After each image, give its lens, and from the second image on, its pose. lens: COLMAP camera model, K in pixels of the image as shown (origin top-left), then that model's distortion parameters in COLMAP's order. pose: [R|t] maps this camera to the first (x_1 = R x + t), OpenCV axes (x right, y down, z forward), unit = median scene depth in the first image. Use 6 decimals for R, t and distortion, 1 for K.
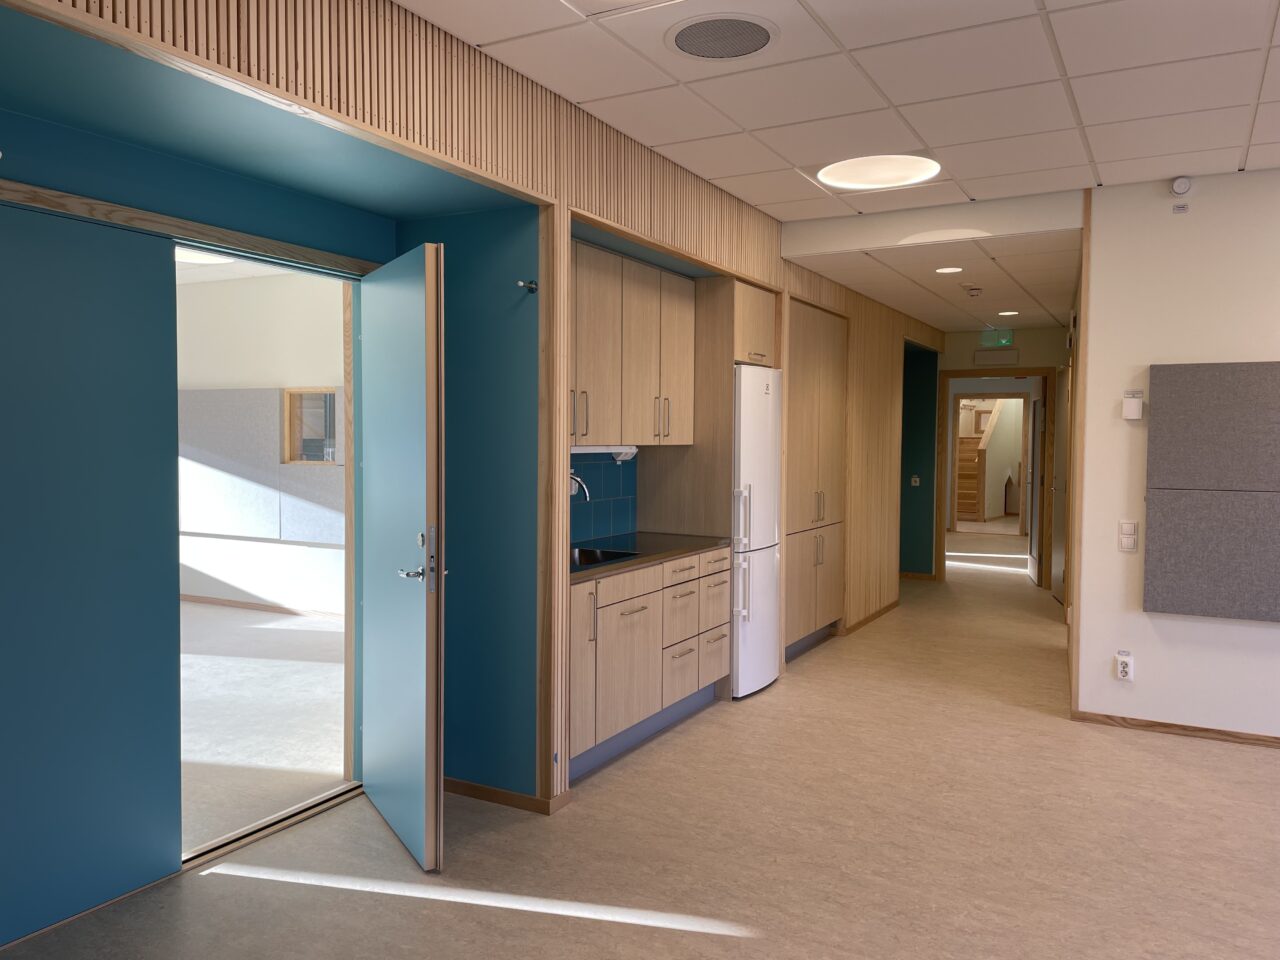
lens RADIAL K [[977.3, 0, 640.0], [0, 977.3, 480.0], [0, 0, 1]] dist [0.069949, -0.081960]
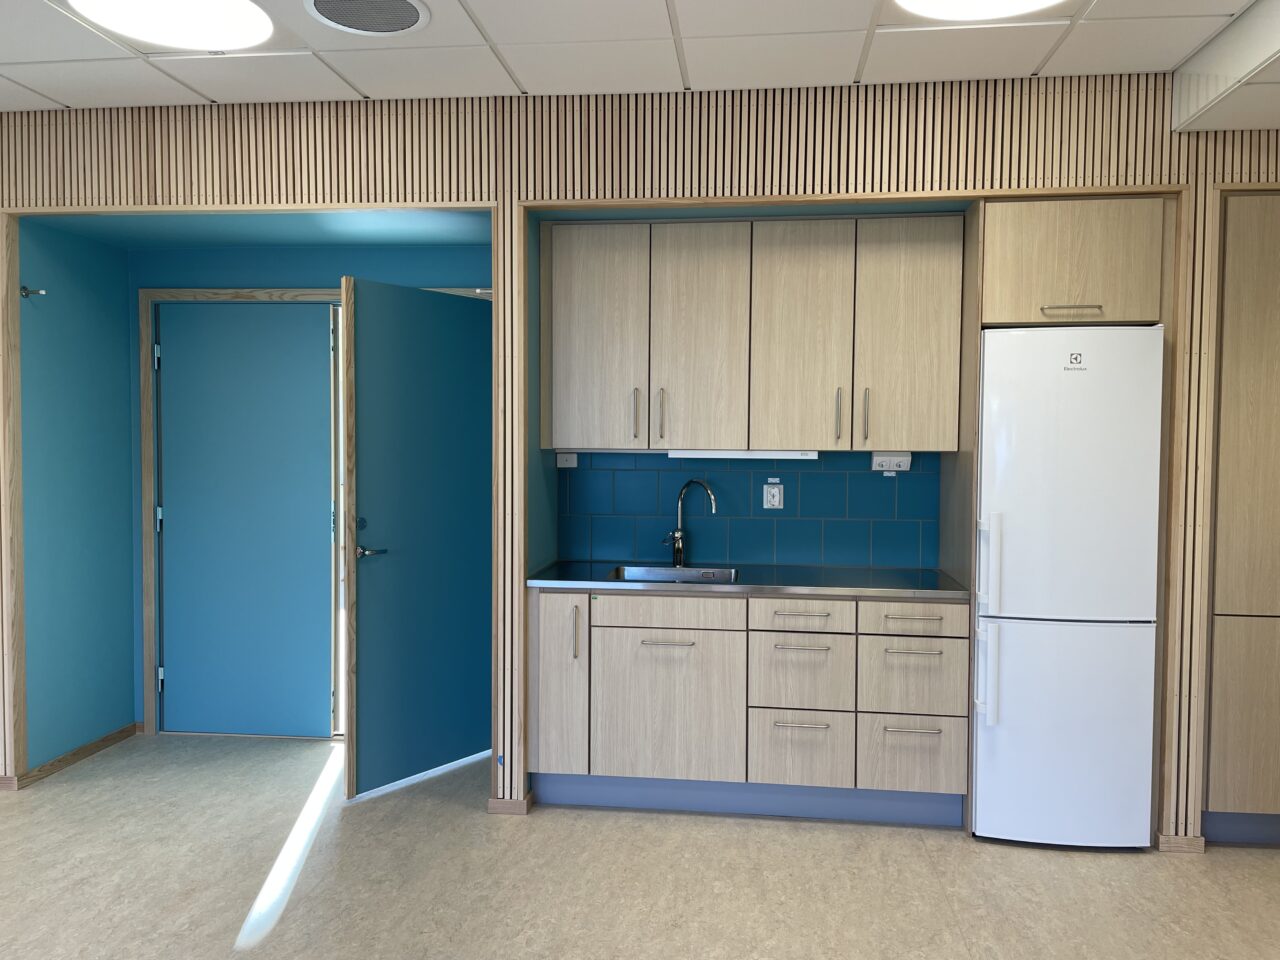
lens RADIAL K [[977.3, 0, 640.0], [0, 977.3, 480.0], [0, 0, 1]] dist [0.069949, -0.081960]
pose [[0.365393, 0.036759, -0.930127, 0.753293], [-0.044977, 0.998750, 0.021802, -0.025234], [0.929766, 0.033868, 0.366590, 0.644603]]
